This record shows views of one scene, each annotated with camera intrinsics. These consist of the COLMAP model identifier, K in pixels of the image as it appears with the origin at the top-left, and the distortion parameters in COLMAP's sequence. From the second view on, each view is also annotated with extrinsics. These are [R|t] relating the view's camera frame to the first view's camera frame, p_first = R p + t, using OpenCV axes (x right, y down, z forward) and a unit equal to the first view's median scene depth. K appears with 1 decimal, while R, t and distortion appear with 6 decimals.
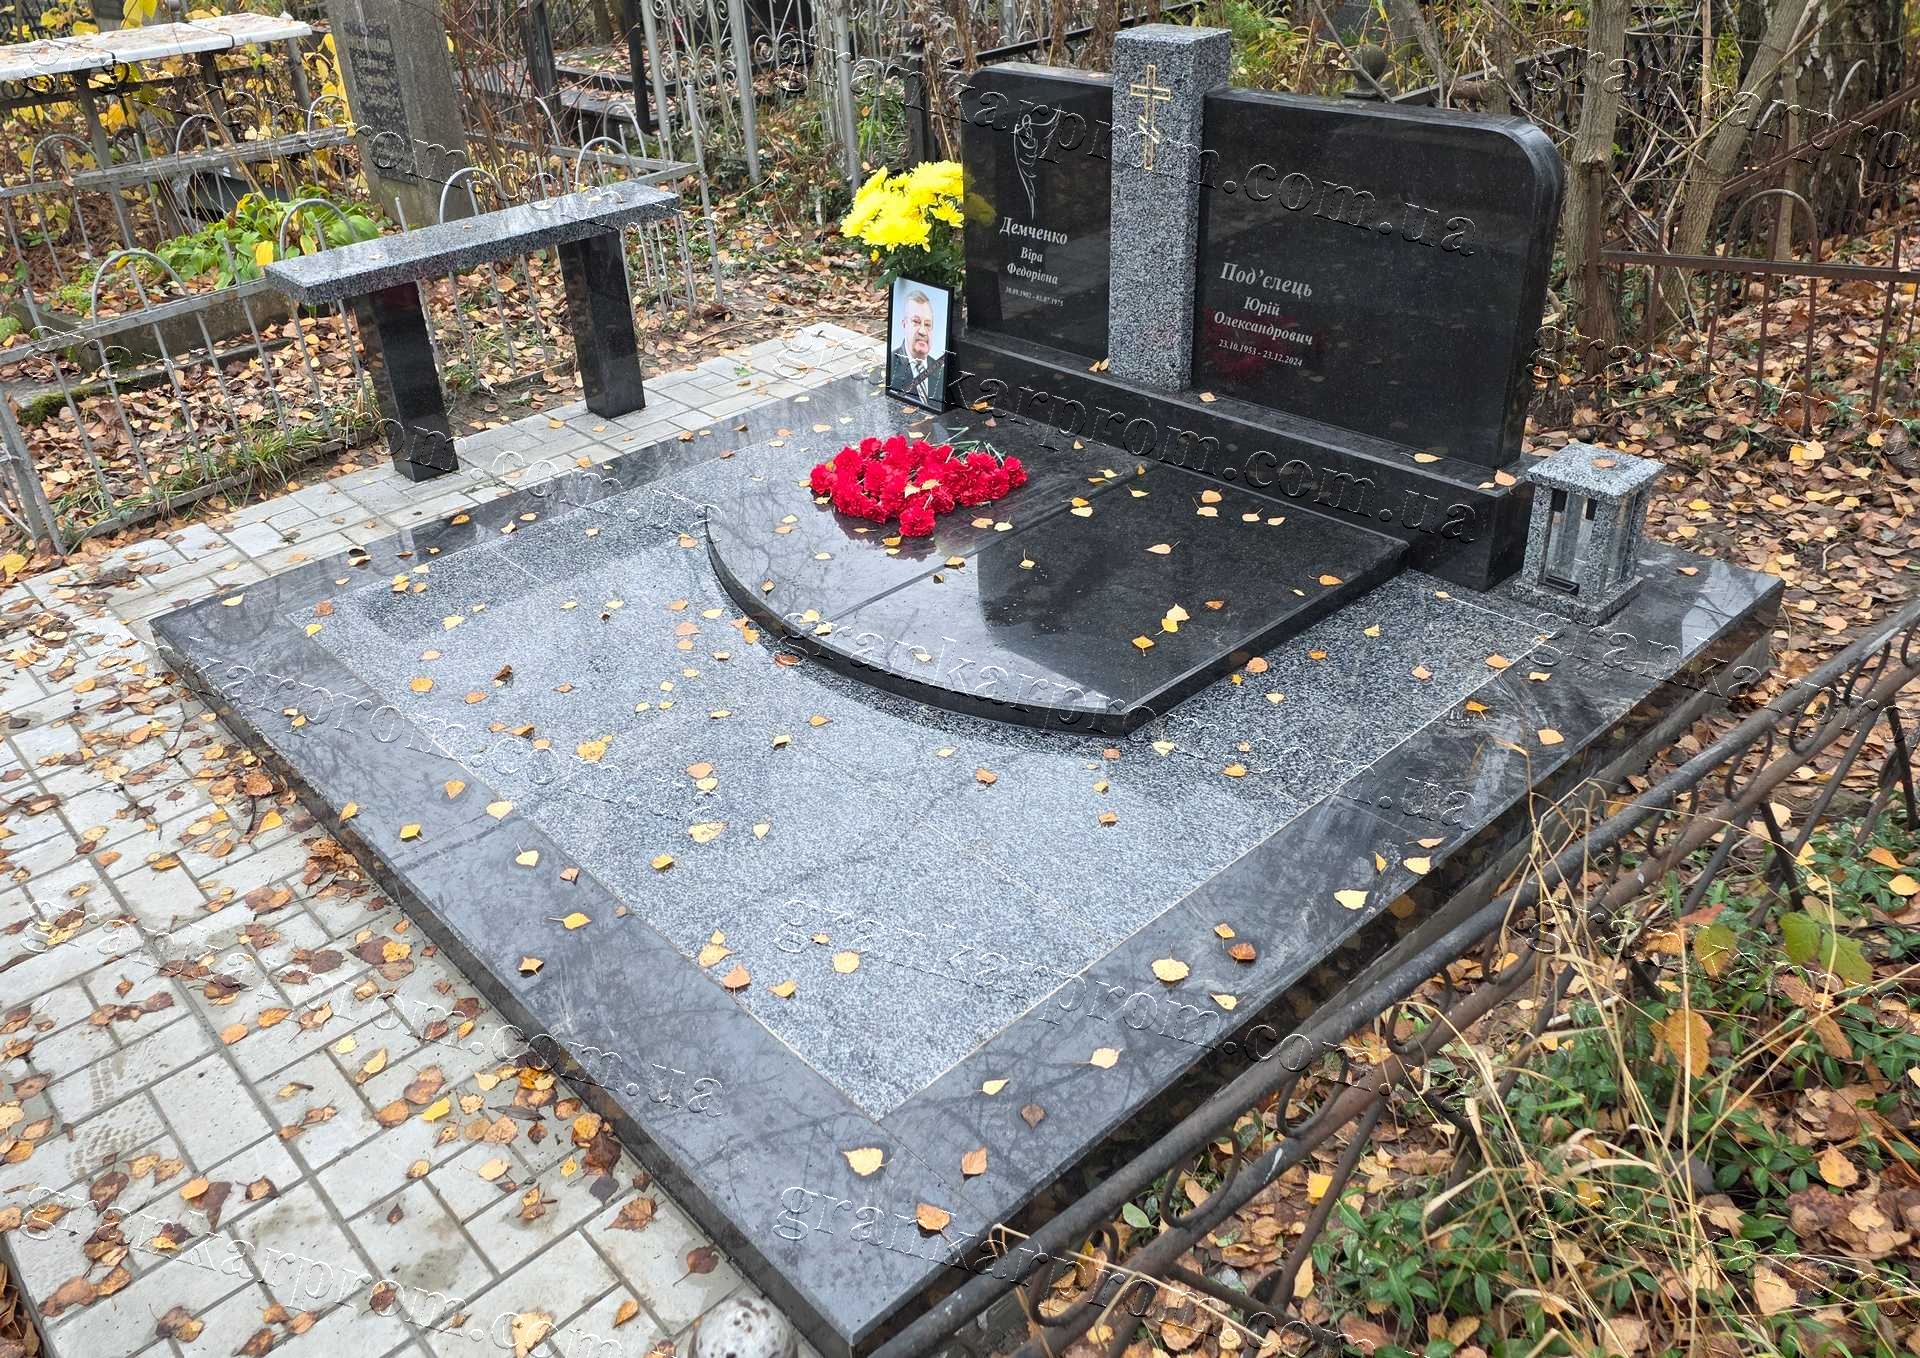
lens RADIAL K [[1521.9, 0, 844.7], [0, 1521.9, 645.6], [0, 0, 1]] dist [0.155976, -0.257211]
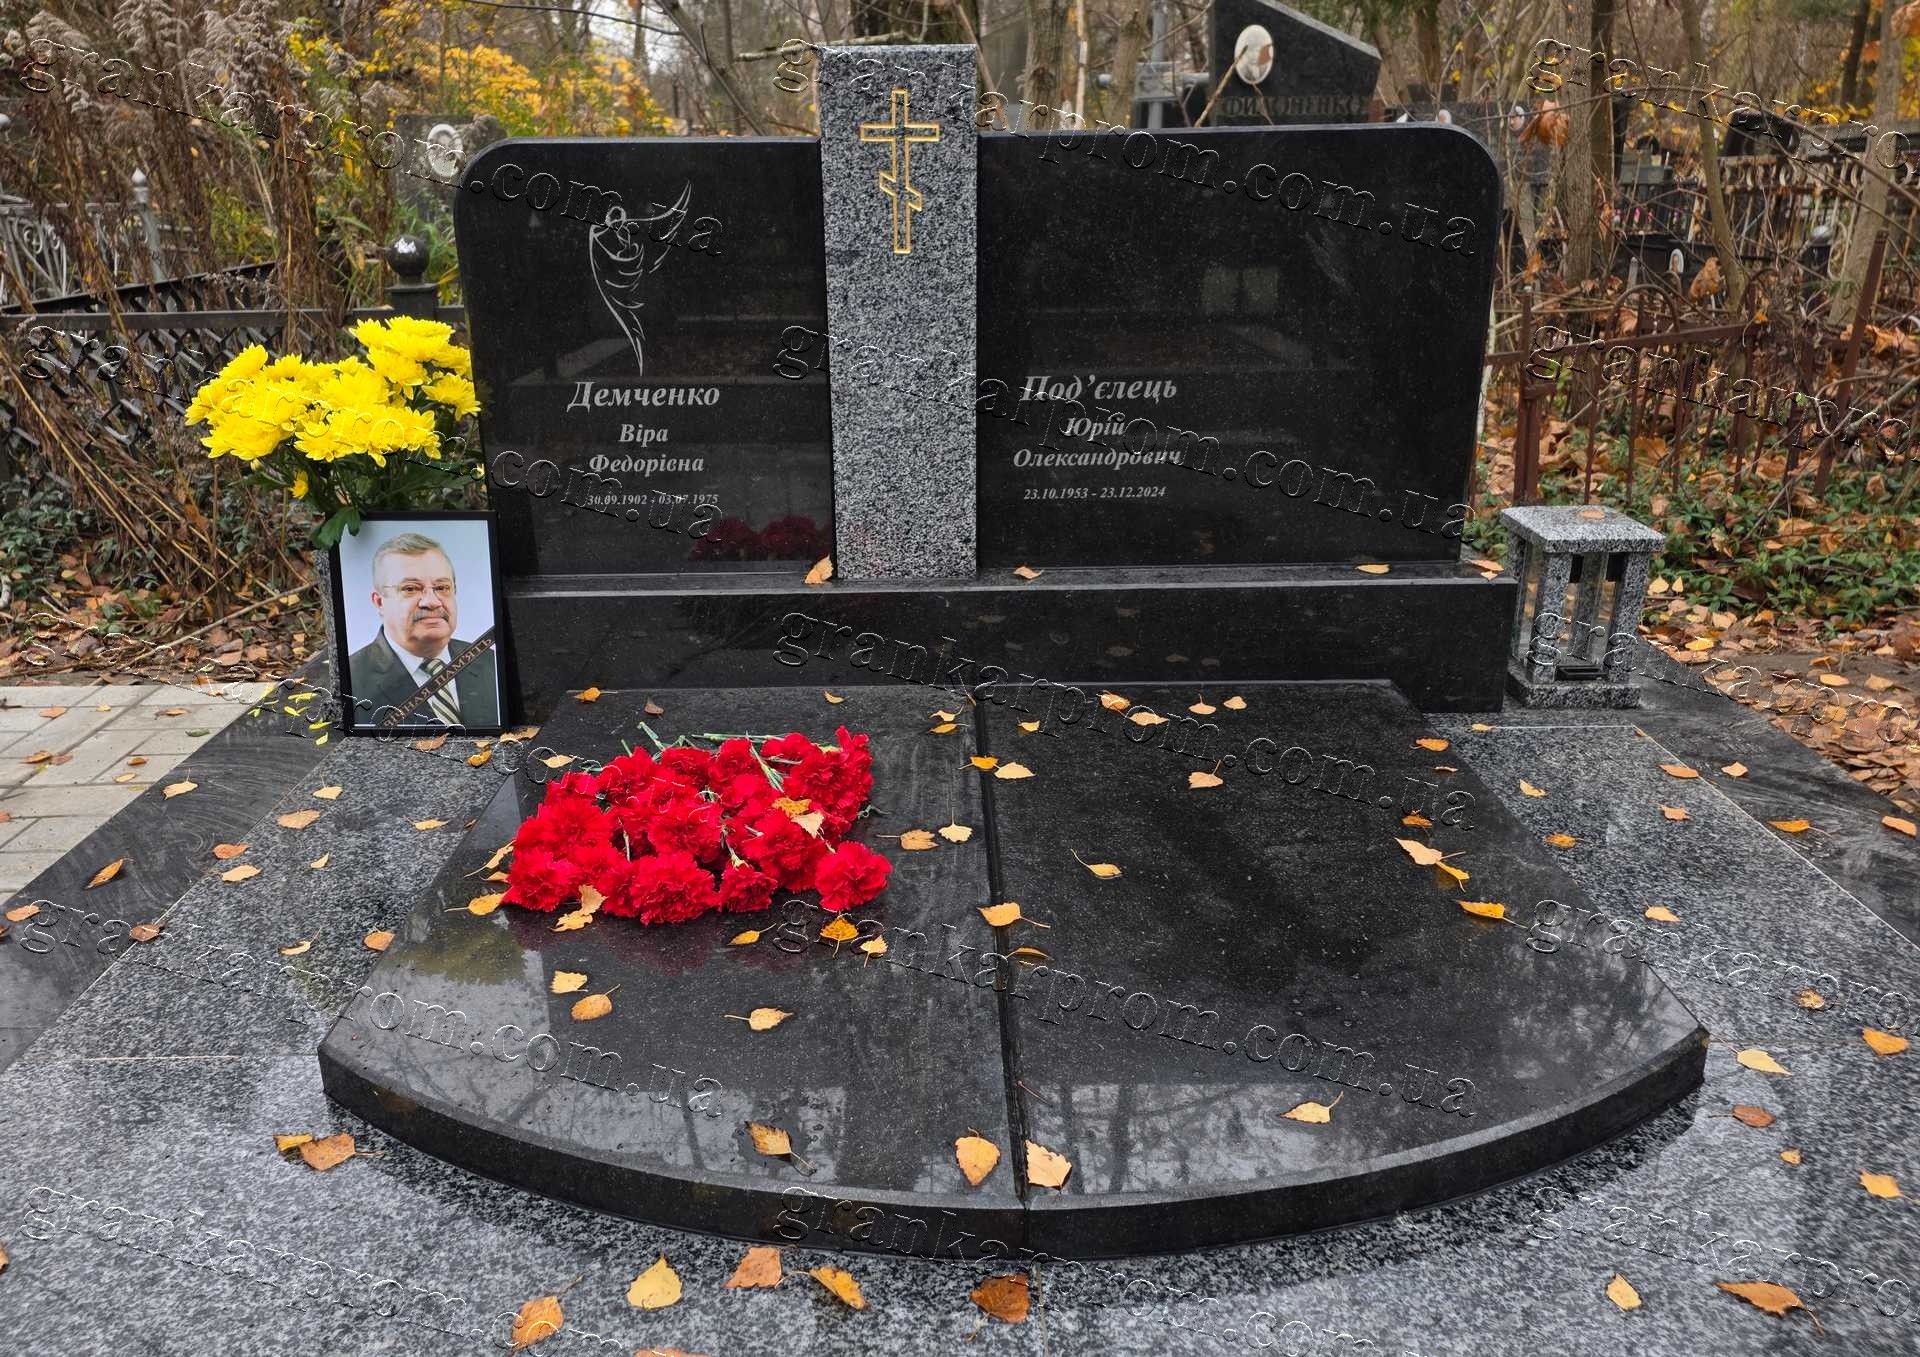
lens RADIAL K [[1357.6, 0, 931.8], [0, 1357.6, 603.6], [0, 0, 1]] dist [0.120053, -0.119394]
pose [[0.634271, -0.177160, 0.752539, -0.258648], [0.357336, 0.930356, -0.082156, -0.119051], [-0.685574, 0.321018, 0.653403, 0.665629]]
